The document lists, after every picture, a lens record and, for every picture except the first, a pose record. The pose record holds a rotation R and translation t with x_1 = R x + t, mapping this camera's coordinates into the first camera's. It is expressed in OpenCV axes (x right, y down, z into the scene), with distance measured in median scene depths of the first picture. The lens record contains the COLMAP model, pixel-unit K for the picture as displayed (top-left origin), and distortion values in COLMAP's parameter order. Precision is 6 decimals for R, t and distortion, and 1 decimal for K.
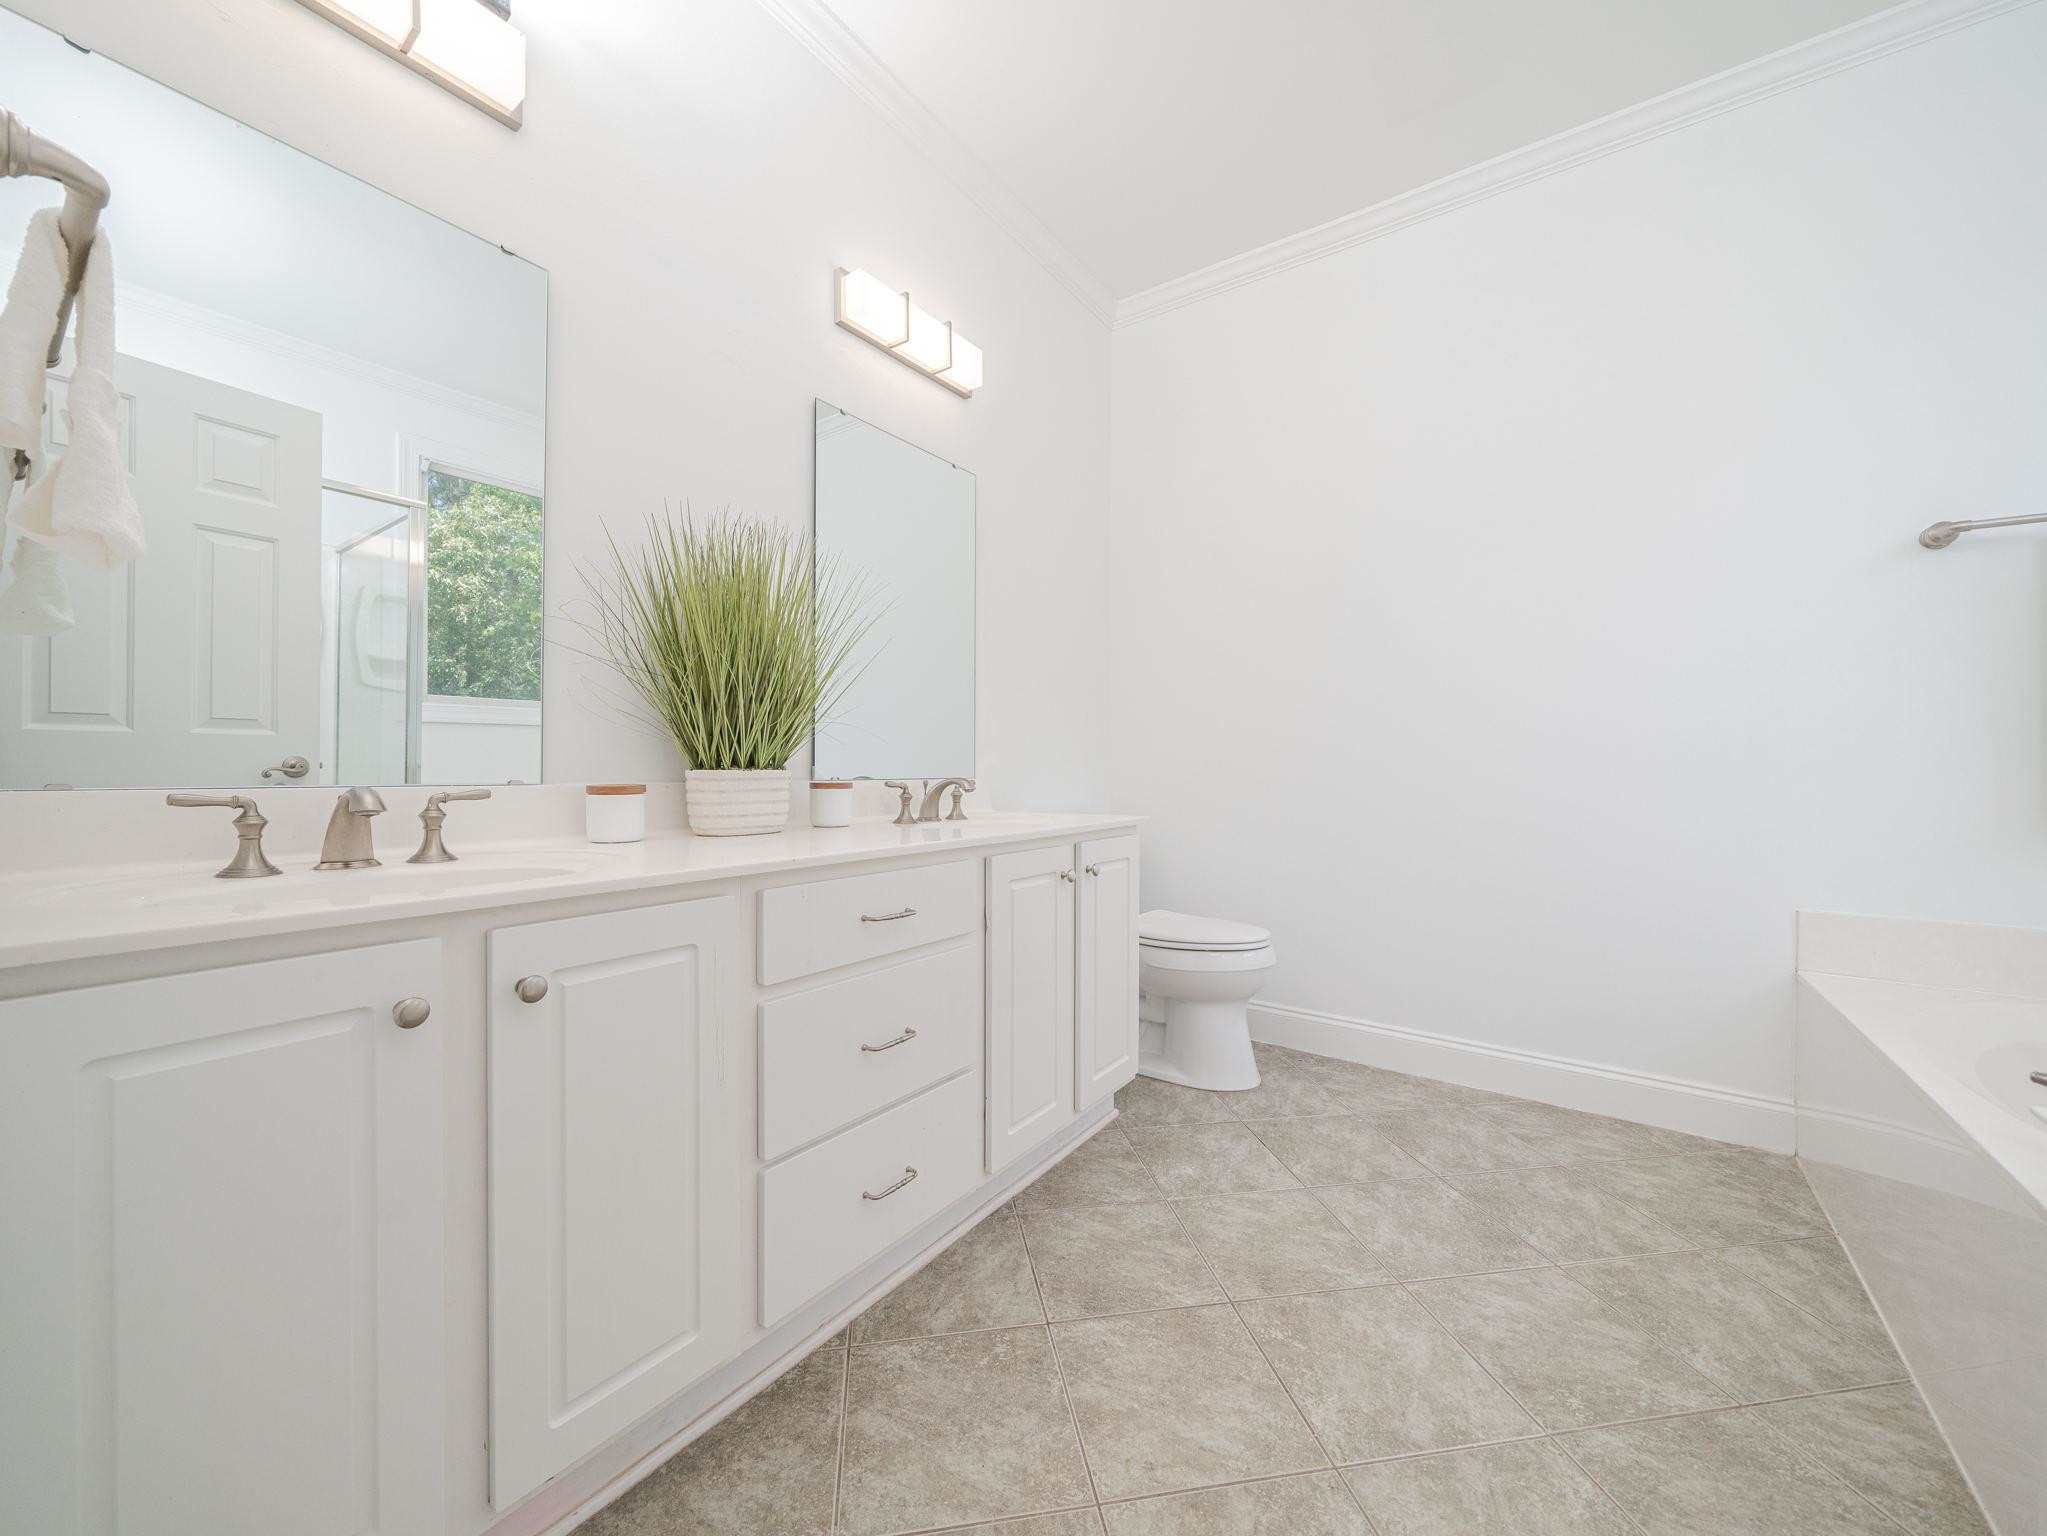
lens RADIAL K [[955.8, 0, 1023.5], [0, 955.8, 768.0], [0, 0, 1]] dist [-0.000047, 0.000015]
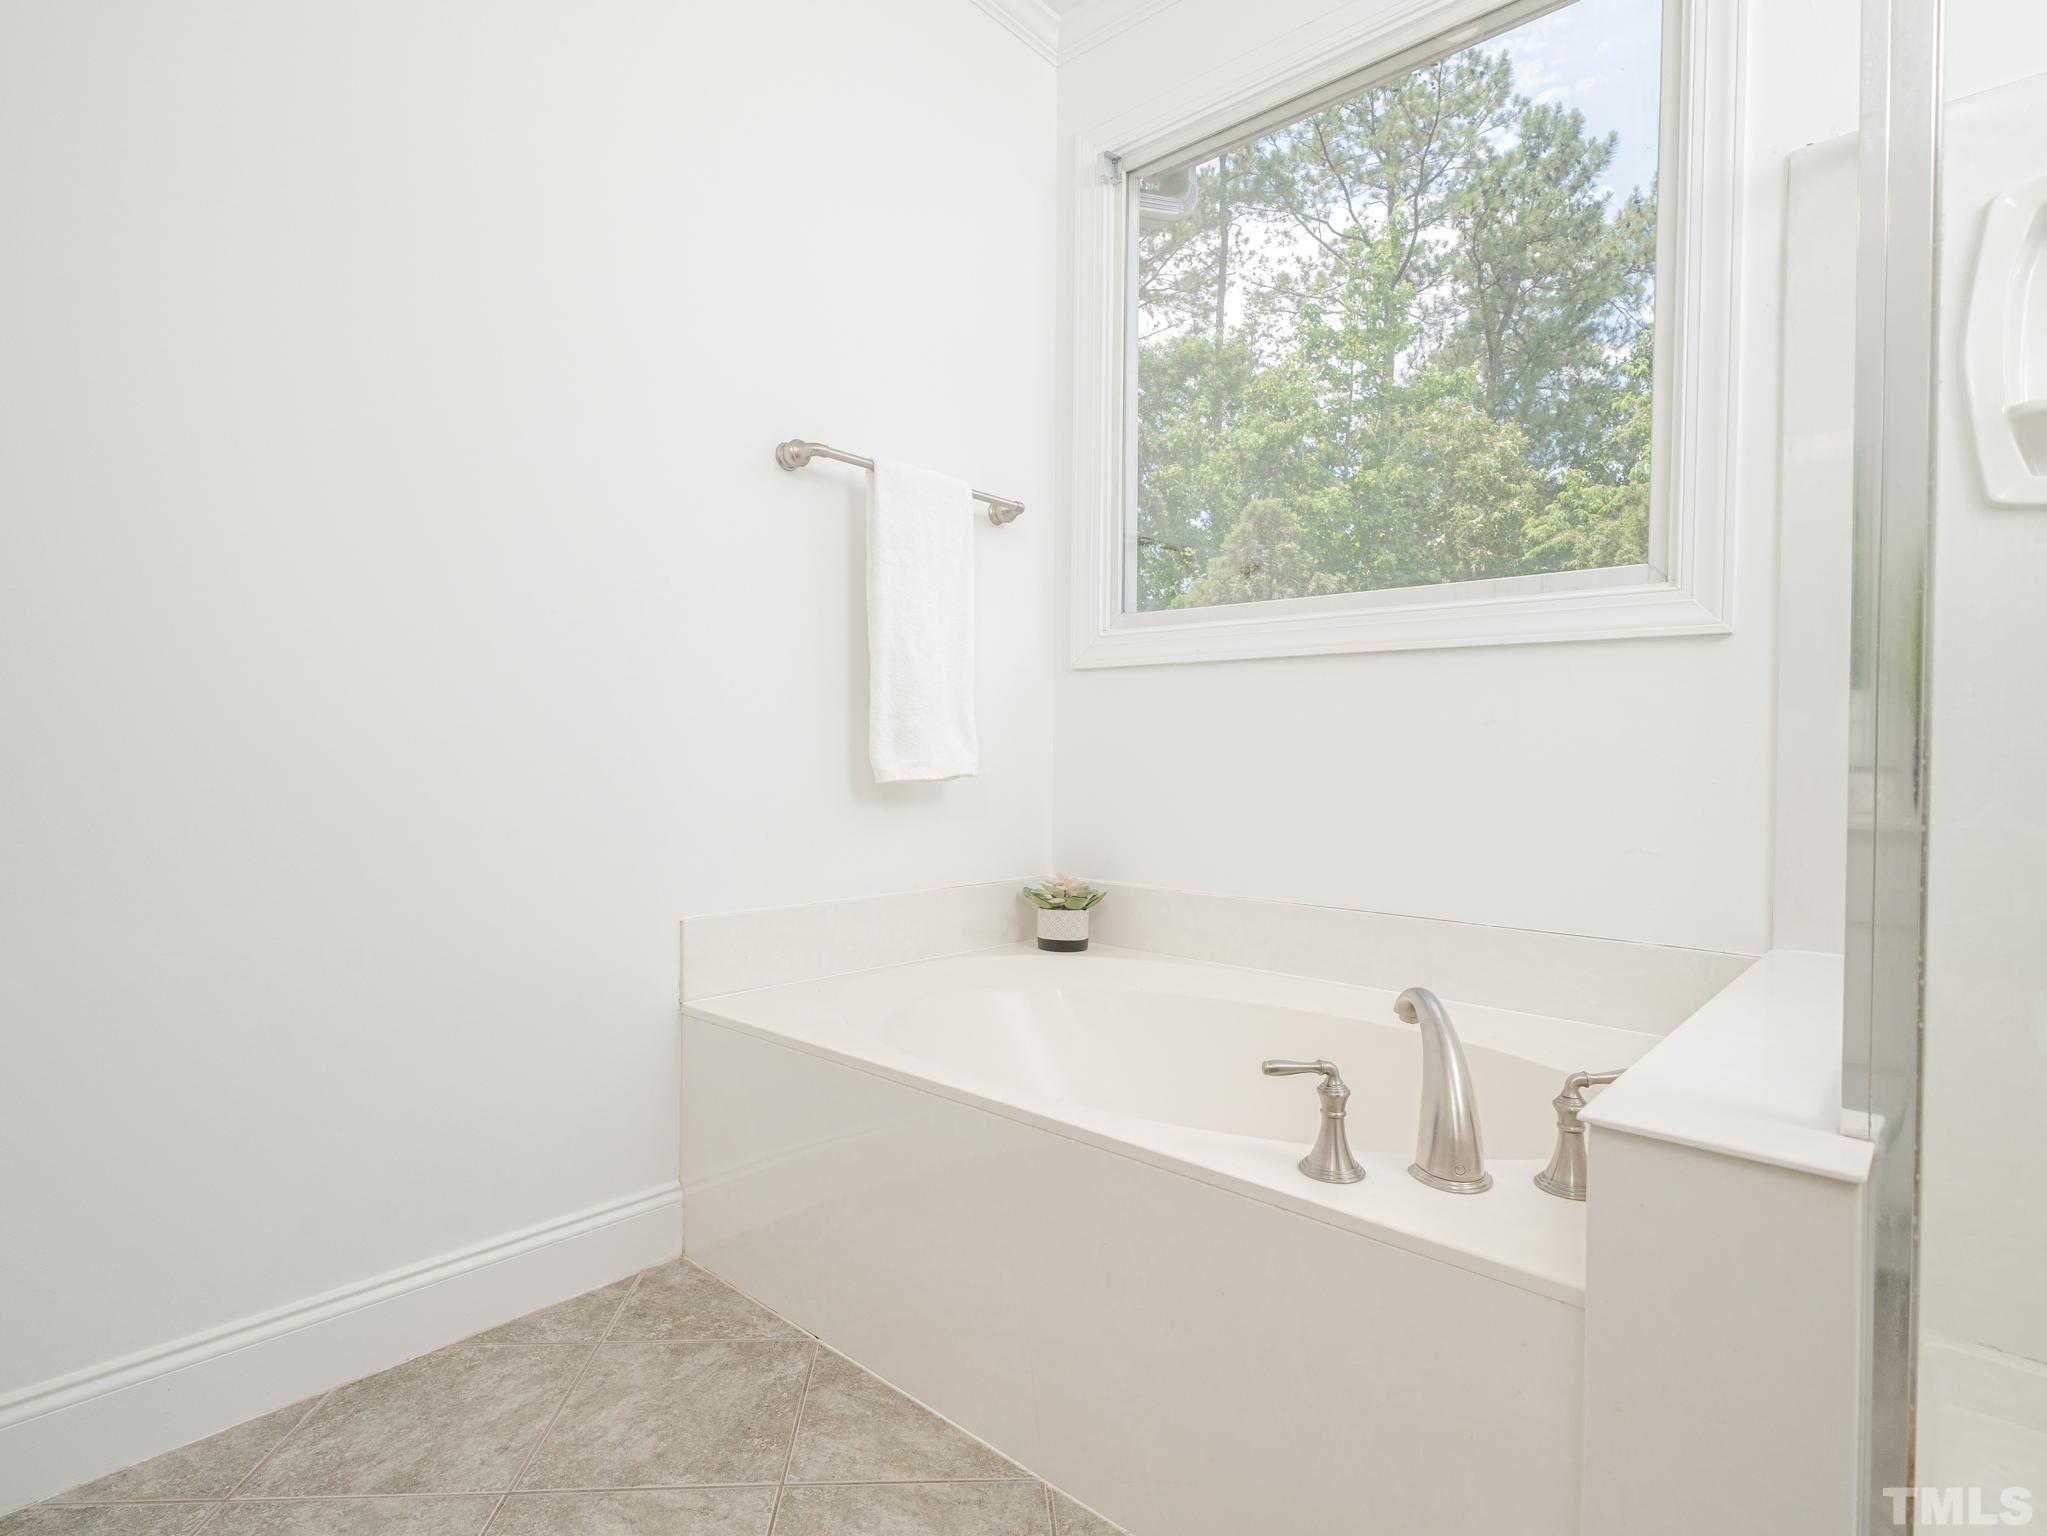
lens RADIAL K [[1053.6, 0, 1023.5], [0, 1053.6, 768.0], [0, 0, 1]] dist [0.000803, -0.000255]
pose [[0.116727, -0.014307, 0.993061, 0.043003], [-0.006940, 0.999860, 0.015221, 0.019509], [-0.993140, -0.008669, 0.116611, 0.649250]]
